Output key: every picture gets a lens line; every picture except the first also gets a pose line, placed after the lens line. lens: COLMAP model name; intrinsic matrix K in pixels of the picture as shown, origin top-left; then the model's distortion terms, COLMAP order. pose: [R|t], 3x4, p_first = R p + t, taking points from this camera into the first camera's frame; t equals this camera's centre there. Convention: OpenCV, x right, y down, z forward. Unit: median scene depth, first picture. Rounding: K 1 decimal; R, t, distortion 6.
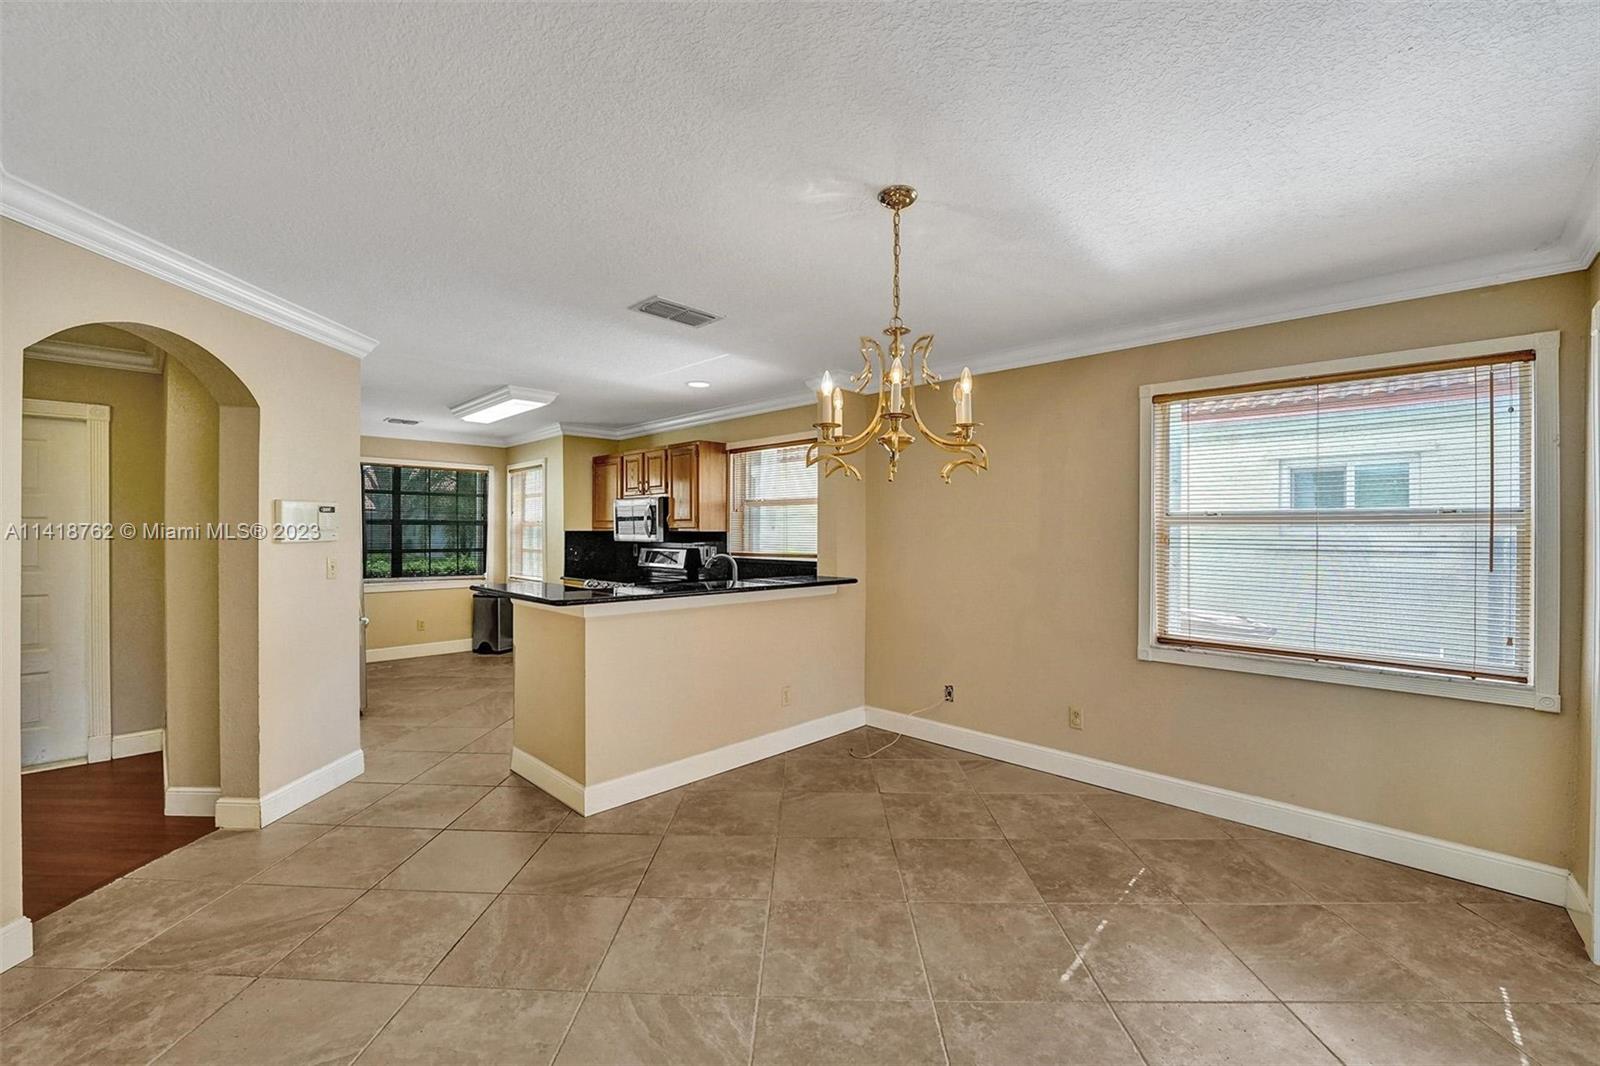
lens RADIAL K [[650.5, 0, 786.1], [0, 650.5, 526.9], [0, 0, 1]] dist [-0.030038, 0.003873]
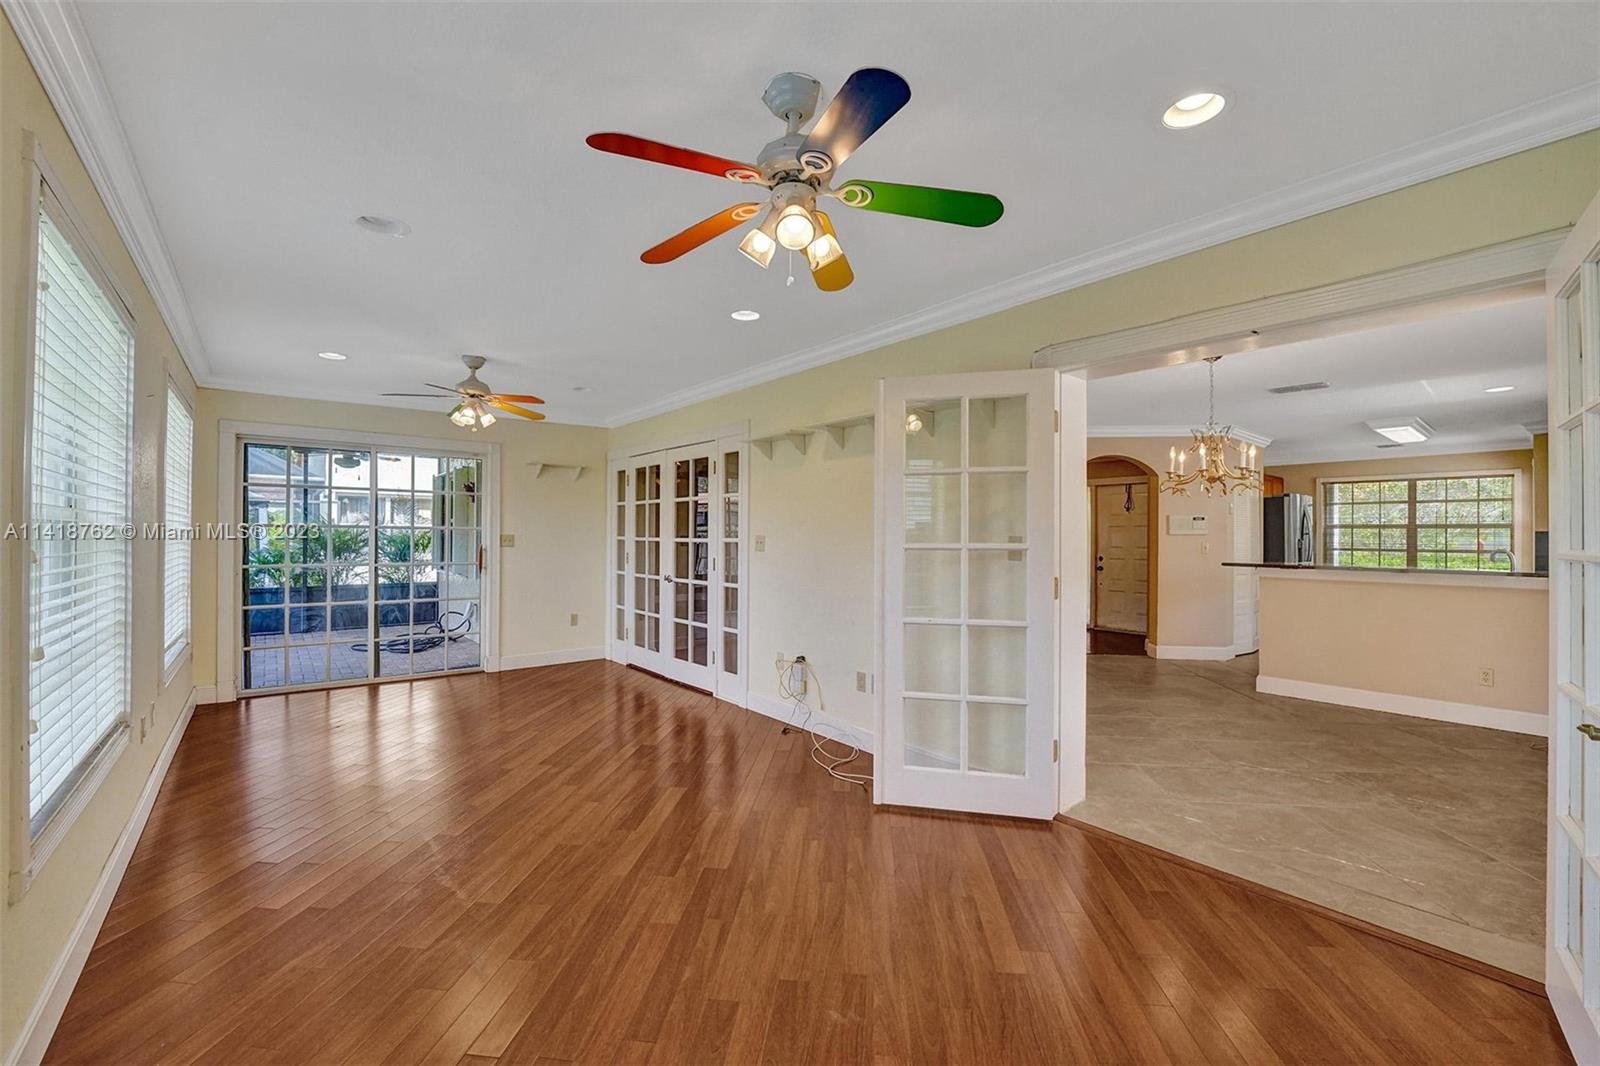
lens RADIAL K [[650.5, 0, 797.6], [0, 650.5, 529.5], [0, 0, 1]] dist [-0.030038, 0.003873]
pose [[-0.088403, -0.012167, -0.996011, 1.038783], [-0.003190, 0.999924, -0.011931, 0.025093], [0.996080, 0.002122, -0.088435, -0.051516]]
